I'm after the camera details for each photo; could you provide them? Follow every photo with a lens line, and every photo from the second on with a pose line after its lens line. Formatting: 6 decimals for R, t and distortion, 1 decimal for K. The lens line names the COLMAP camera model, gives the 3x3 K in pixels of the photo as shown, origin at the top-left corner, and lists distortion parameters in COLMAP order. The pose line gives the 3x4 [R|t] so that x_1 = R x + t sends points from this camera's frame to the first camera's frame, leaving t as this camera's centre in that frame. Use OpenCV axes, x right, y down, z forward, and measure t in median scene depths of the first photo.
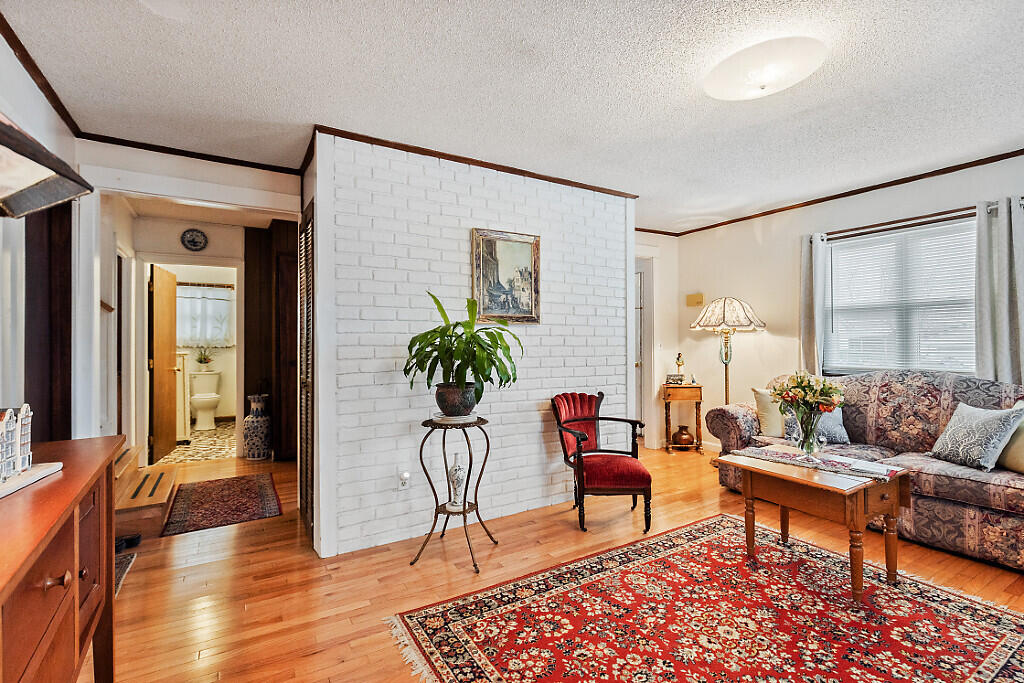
lens RADIAL K [[467.1, 0, 509.1], [0, 467.1, 342.9], [0, 0, 1]] dist [-0.001094, 0.000231]
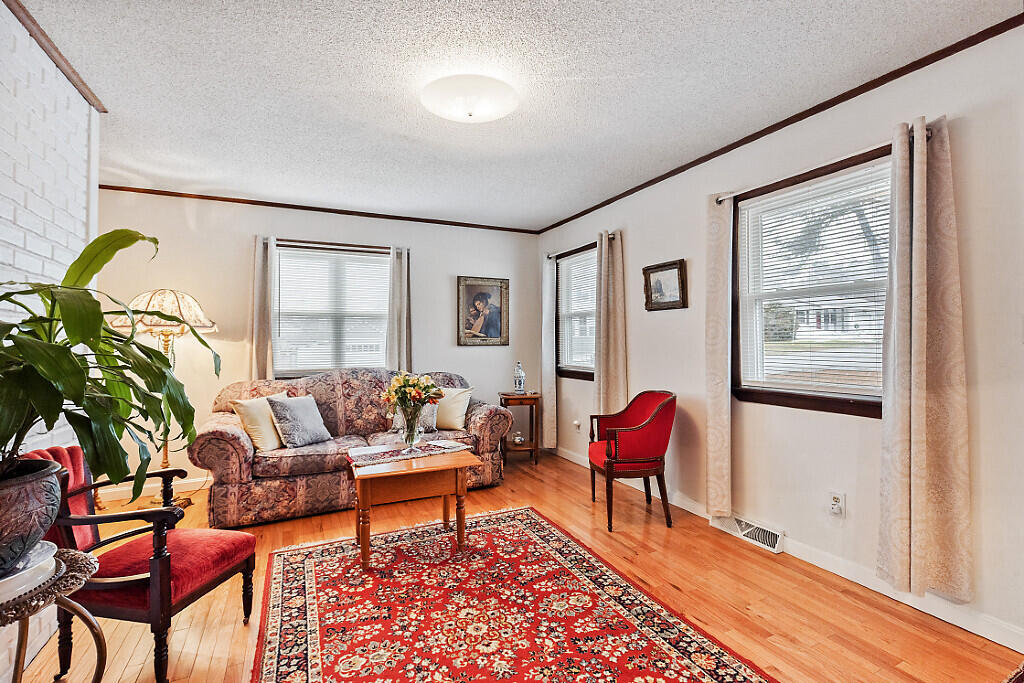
lens RADIAL K [[465.3, 0, 507.6], [0, 465.3, 336.3], [0, 0, 1]] dist [-0.000231, -0.000033]
pose [[0.107869, 0.016964, 0.994020, -0.397600], [0.010970, 0.999773, -0.018253, 0.001079], [-0.994105, 0.012873, 0.107658, 0.597884]]
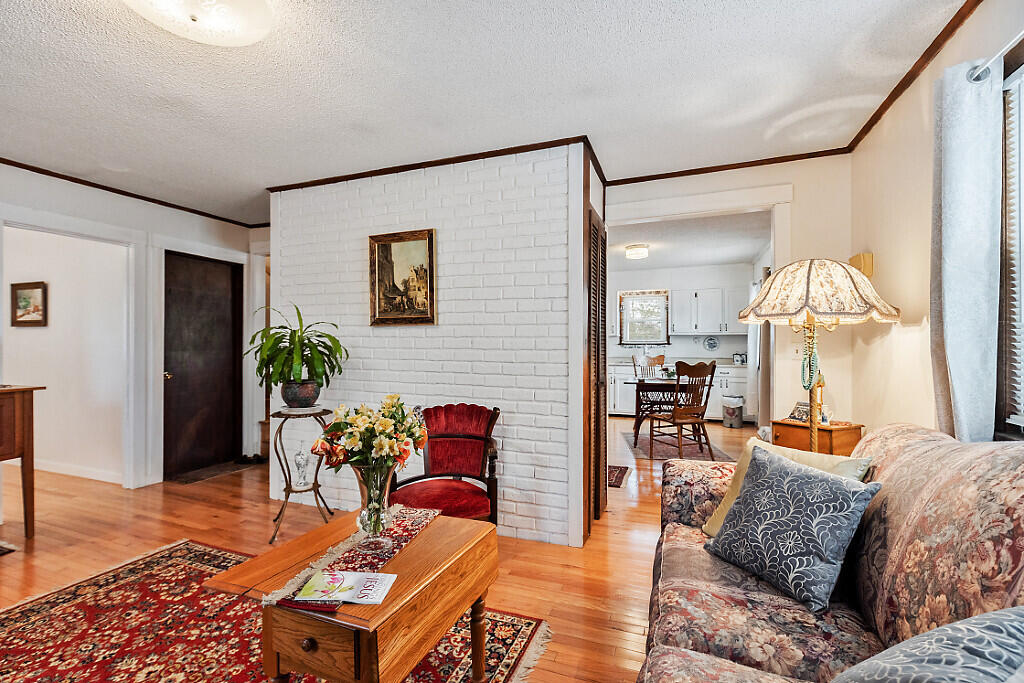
lens RADIAL K [[467.1, 0, 509.1], [0, 467.1, 342.9], [0, 0, 1]] dist [-0.001094, 0.000231]
pose [[0.608804, 0.006224, -0.793296, 1.127137], [-0.002957, 0.999980, 0.005577, -0.012697], [0.793315, -0.001049, 0.608811, 0.711447]]
